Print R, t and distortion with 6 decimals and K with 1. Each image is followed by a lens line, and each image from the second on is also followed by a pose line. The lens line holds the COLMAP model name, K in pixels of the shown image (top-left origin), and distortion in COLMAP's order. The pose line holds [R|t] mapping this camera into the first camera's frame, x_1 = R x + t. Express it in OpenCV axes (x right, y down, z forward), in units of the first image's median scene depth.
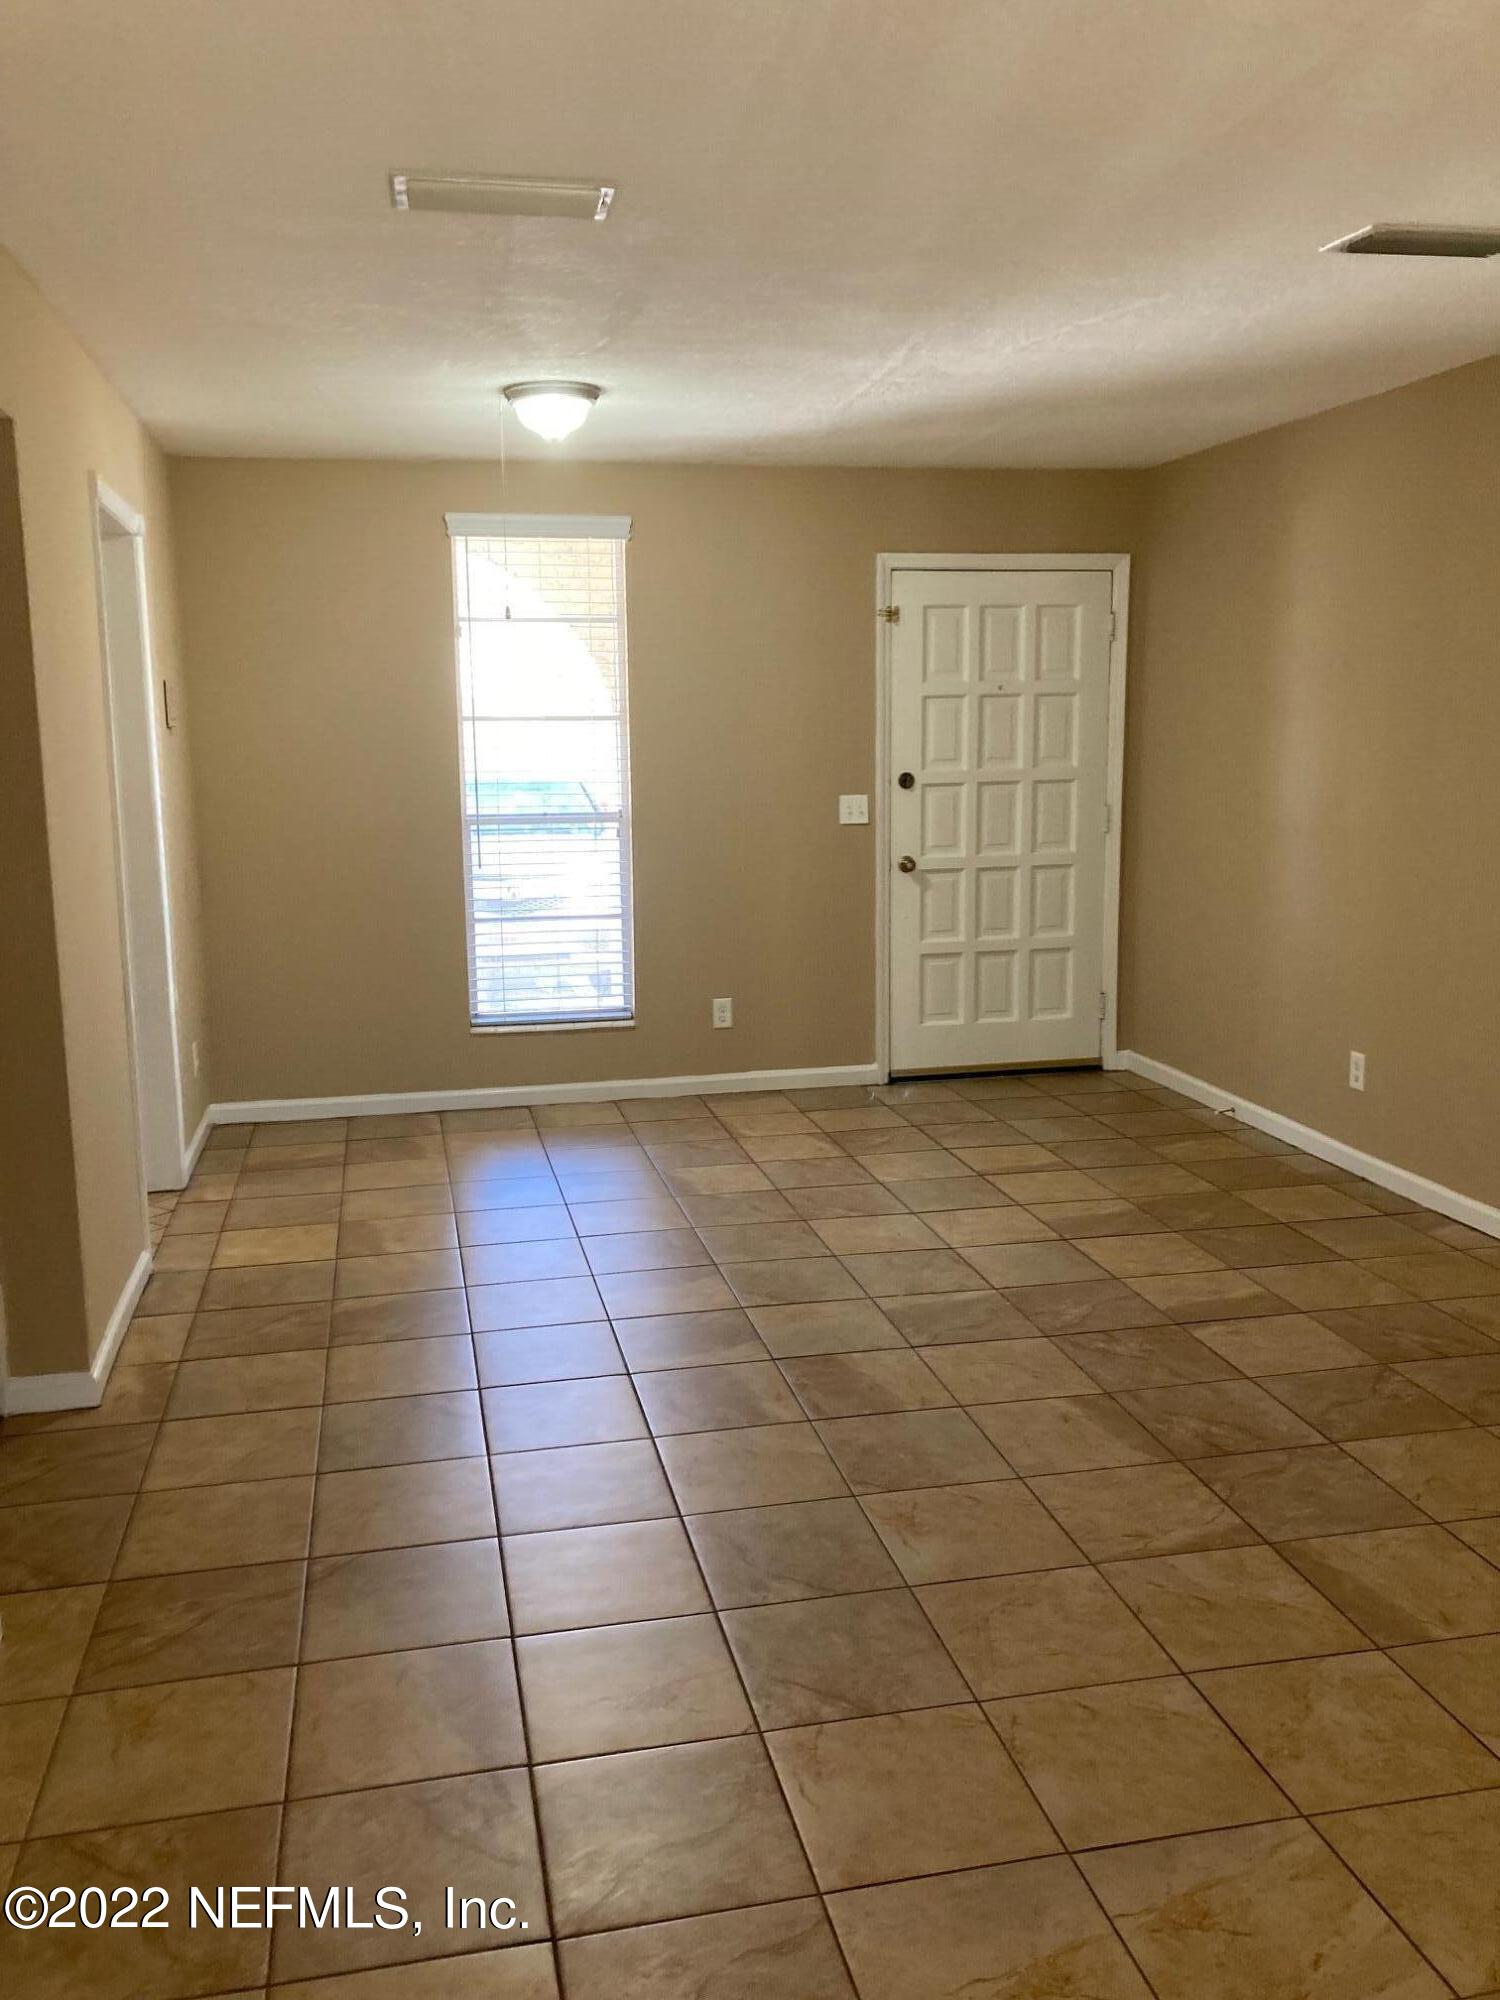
lens RADIAL K [[1603.3, 0, 750.0], [0, 1603.3, 1000.0], [0, 0, 1]] dist [-0.005641, -0.000403]
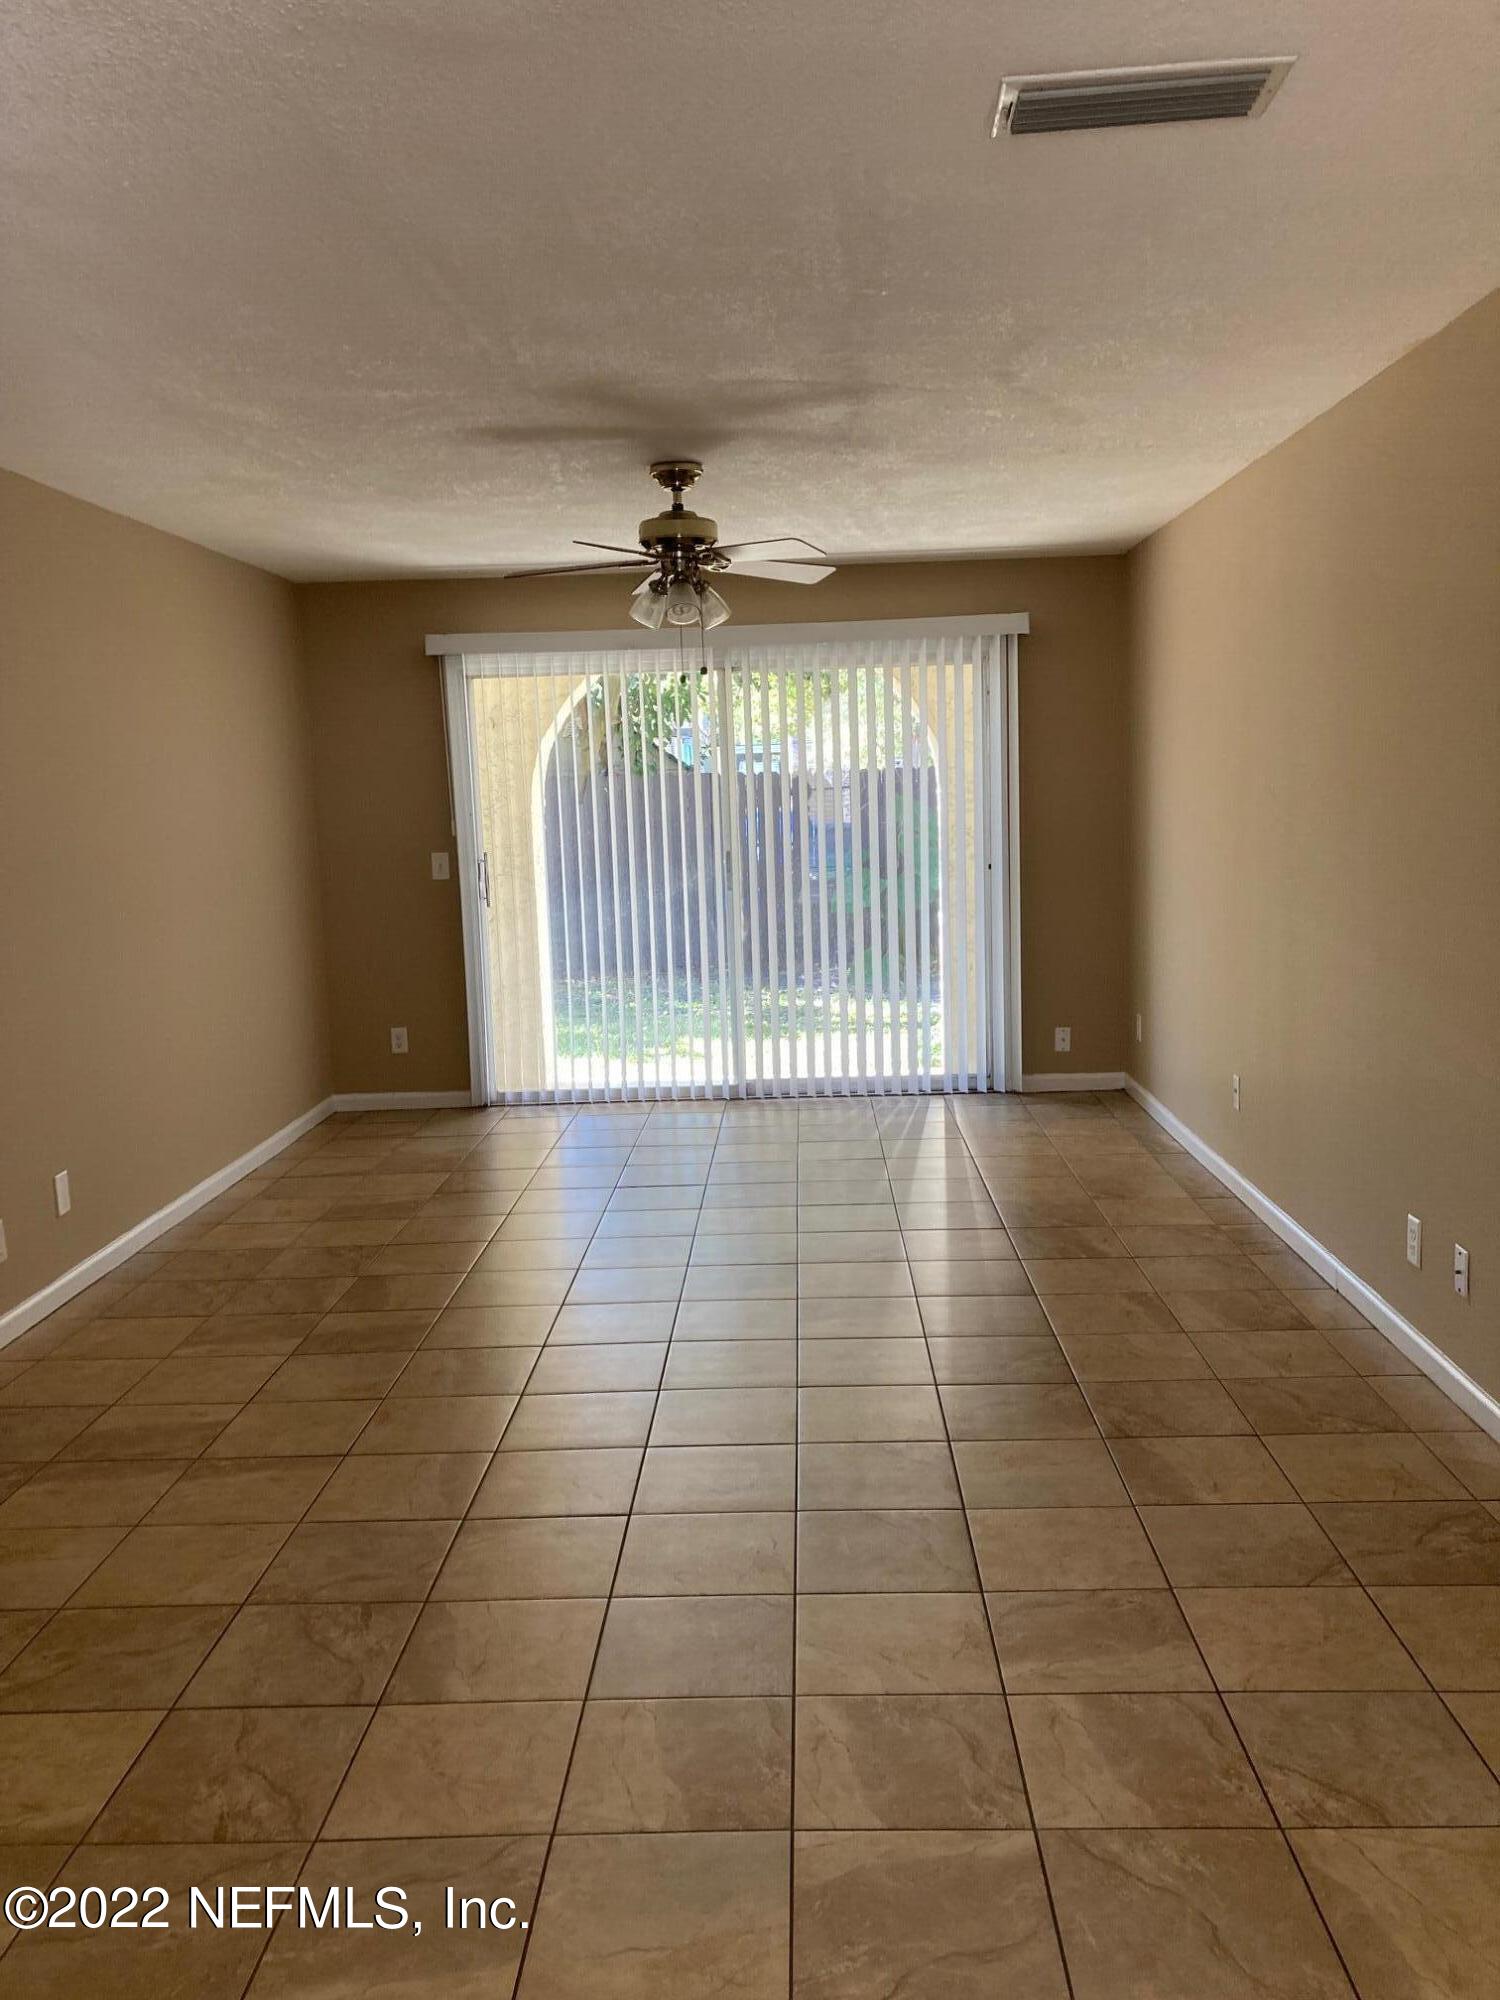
lens RADIAL K [[1603.3, 0, 750.0], [0, 1603.3, 1000.0], [0, 0, 1]] dist [-0.005641, -0.000403]
pose [[-0.966177, 0.011125, 0.257640, -0.142401], [0.090797, 0.949771, 0.299485, -0.281673], [-0.241367, 0.312748, -0.918657, 1.604682]]
